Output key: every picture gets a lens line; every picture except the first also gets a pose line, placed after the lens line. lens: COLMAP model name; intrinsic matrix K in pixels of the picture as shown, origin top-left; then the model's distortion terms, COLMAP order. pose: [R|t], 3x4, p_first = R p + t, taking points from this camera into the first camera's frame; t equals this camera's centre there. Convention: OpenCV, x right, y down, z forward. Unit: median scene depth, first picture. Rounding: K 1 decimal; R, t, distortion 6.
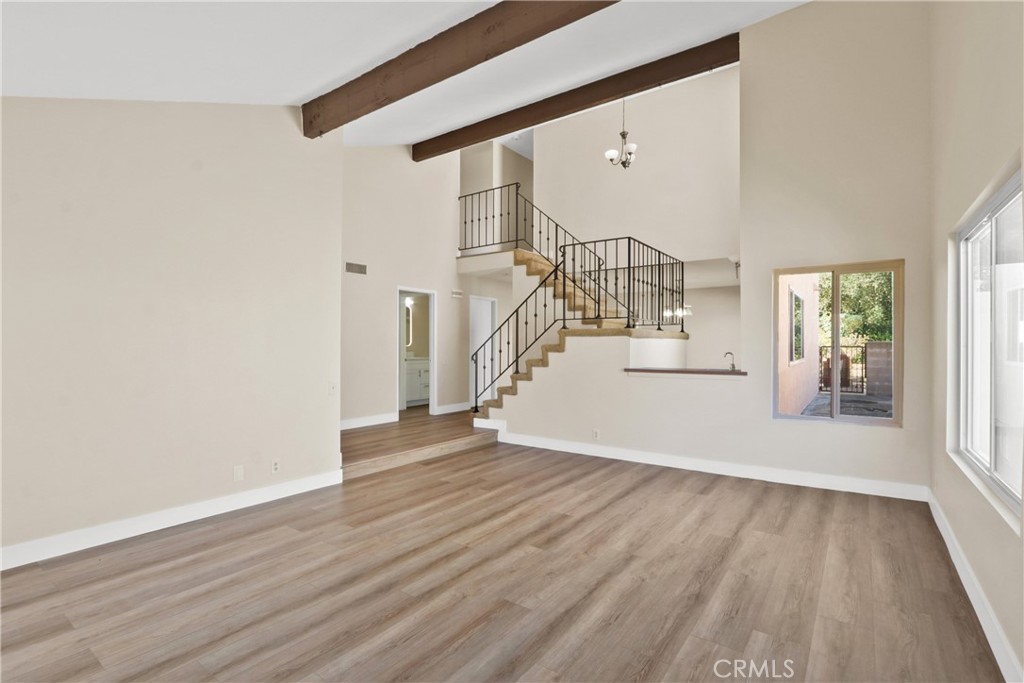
lens RADIAL K [[478.1, 0, 521.6], [0, 478.1, 341.6], [0, 0, 1]] dist [-0.015047, 0.000884]
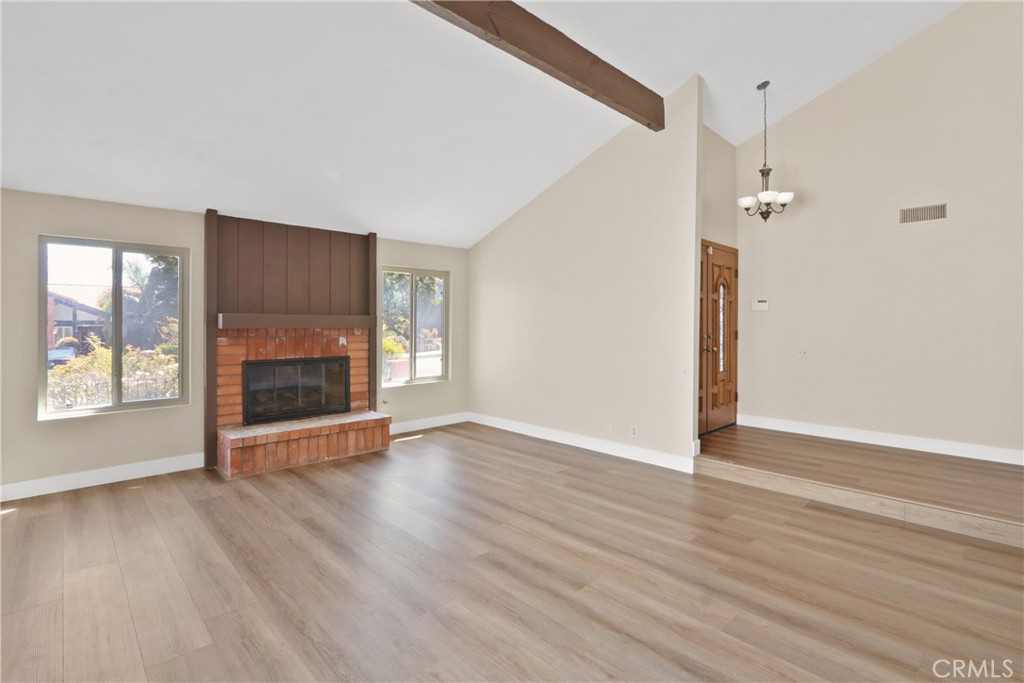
lens RADIAL K [[482.7, 0, 521.9], [0, 482.7, 320.7], [0, 0, 1]] dist [-0.013730, 0.000987]
pose [[-0.181475, -0.010986, -0.983334, 0.838731], [0.005019, 0.999914, -0.012098, 0.005213], [0.983383, -0.007131, -0.181404, 1.142861]]
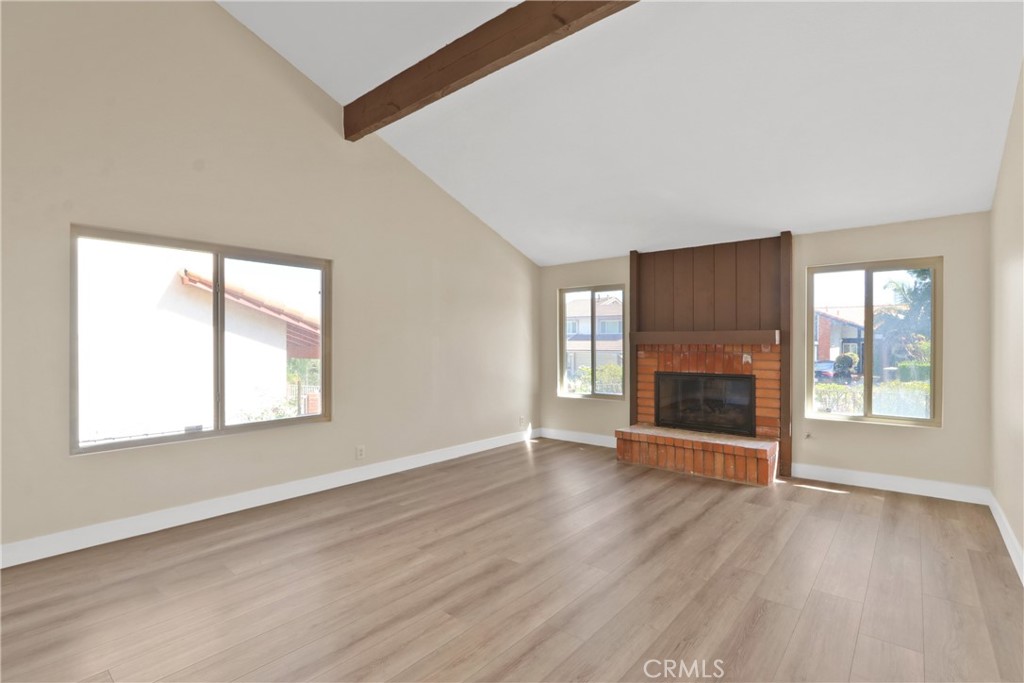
lens RADIAL K [[478.1, 0, 521.6], [0, 478.1, 341.6], [0, 0, 1]] dist [-0.015047, 0.000884]
pose [[-0.997252, -0.001813, 0.074062, -0.048882], [-0.002334, 0.999973, -0.006955, 0.010604], [-0.074047, -0.007108, -0.997229, 1.777230]]
